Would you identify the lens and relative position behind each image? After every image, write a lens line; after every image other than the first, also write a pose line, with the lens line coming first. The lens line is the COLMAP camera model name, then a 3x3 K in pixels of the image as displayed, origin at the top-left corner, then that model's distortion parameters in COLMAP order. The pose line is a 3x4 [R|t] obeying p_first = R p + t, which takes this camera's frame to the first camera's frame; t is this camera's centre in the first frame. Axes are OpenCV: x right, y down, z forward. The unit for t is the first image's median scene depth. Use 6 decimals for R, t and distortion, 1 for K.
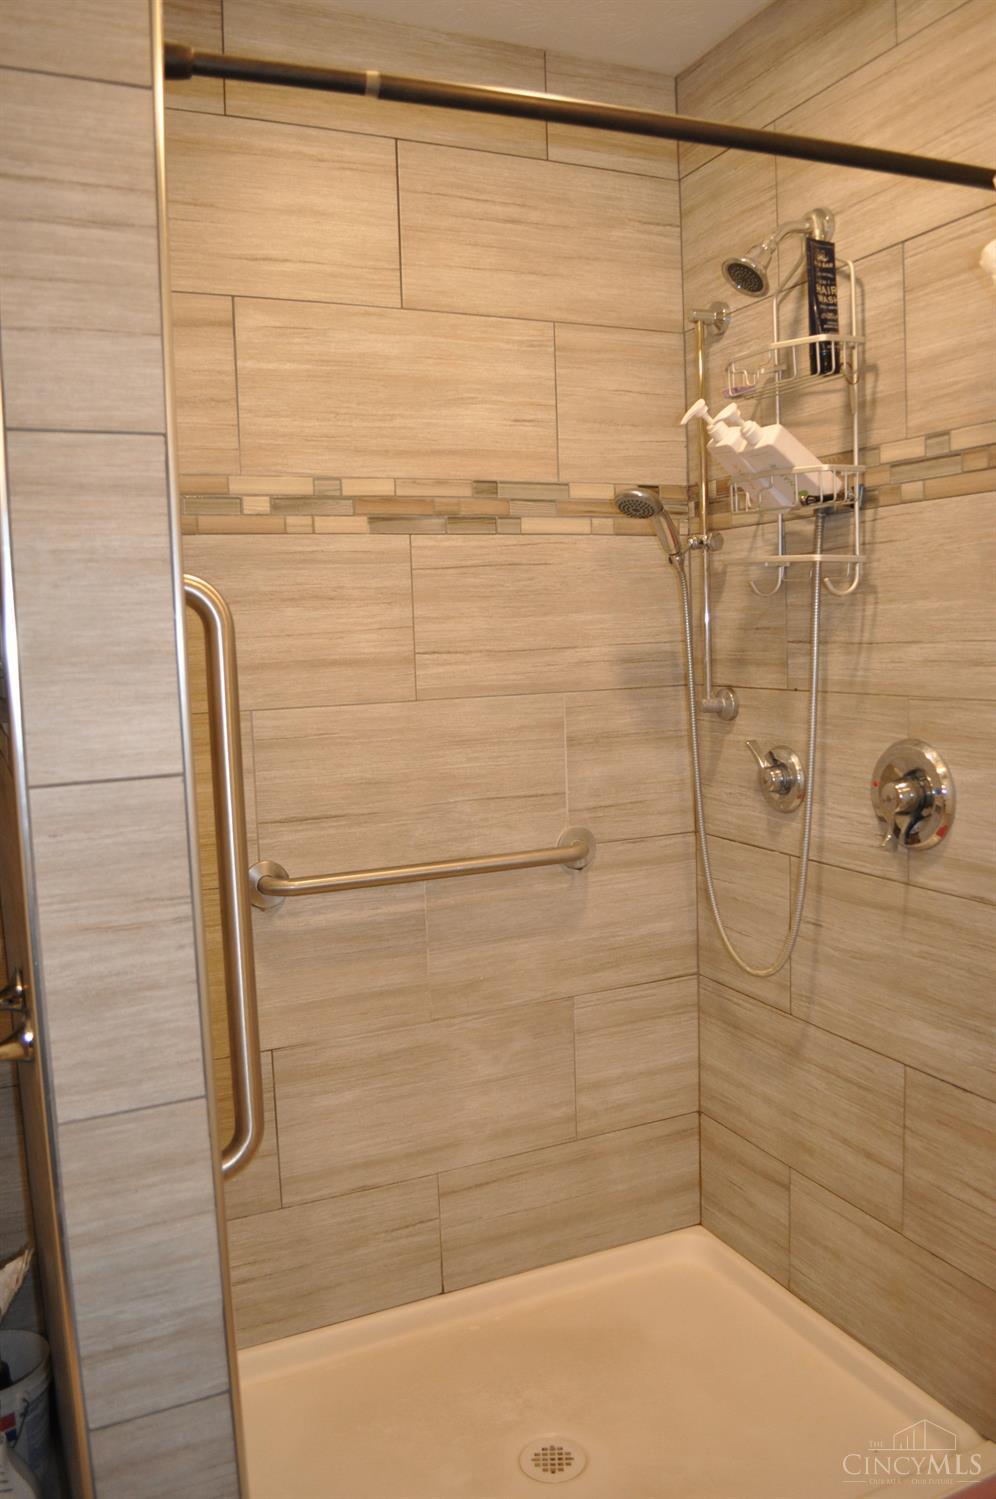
lens RADIAL K [[1186.3, 0, 500.4], [0, 1186.3, 749.0], [0, 0, 1]] dist [-0.079044, 0.009533]
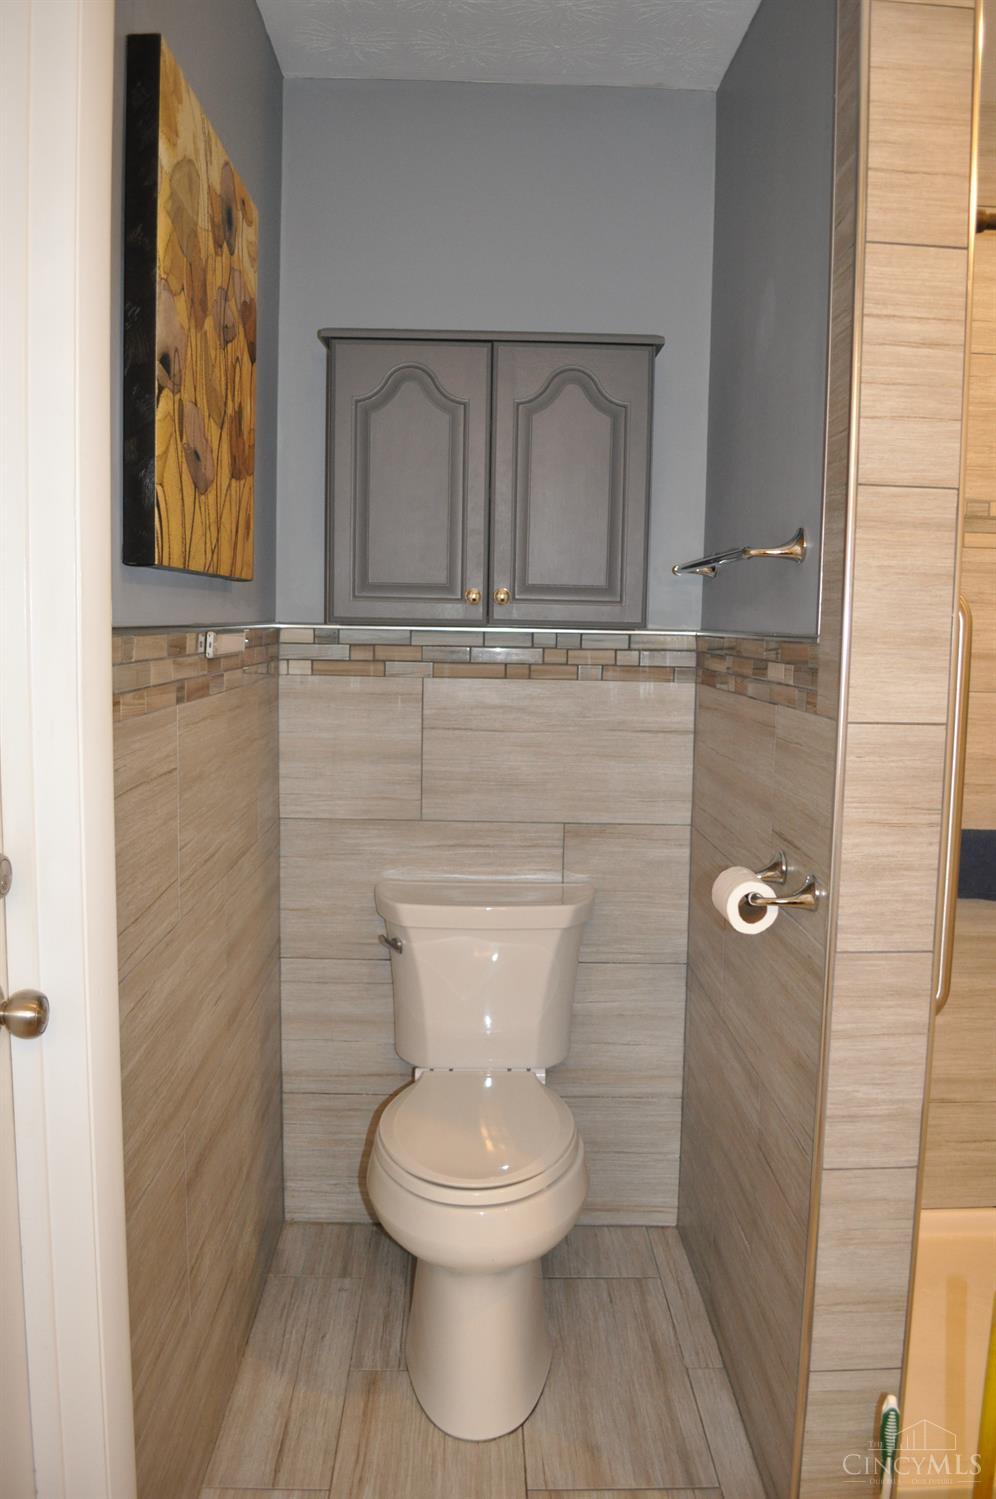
lens RADIAL K [[1186.3, 0, 498.7], [0, 1186.3, 750.1], [0, 0, 1]] dist [-0.079044, 0.009533]
pose [[0.916277, 0.091961, -0.389846, -0.212608], [-0.088398, 0.995716, 0.027113, 0.063675], [0.390669, 0.009618, 0.920481, -0.542347]]
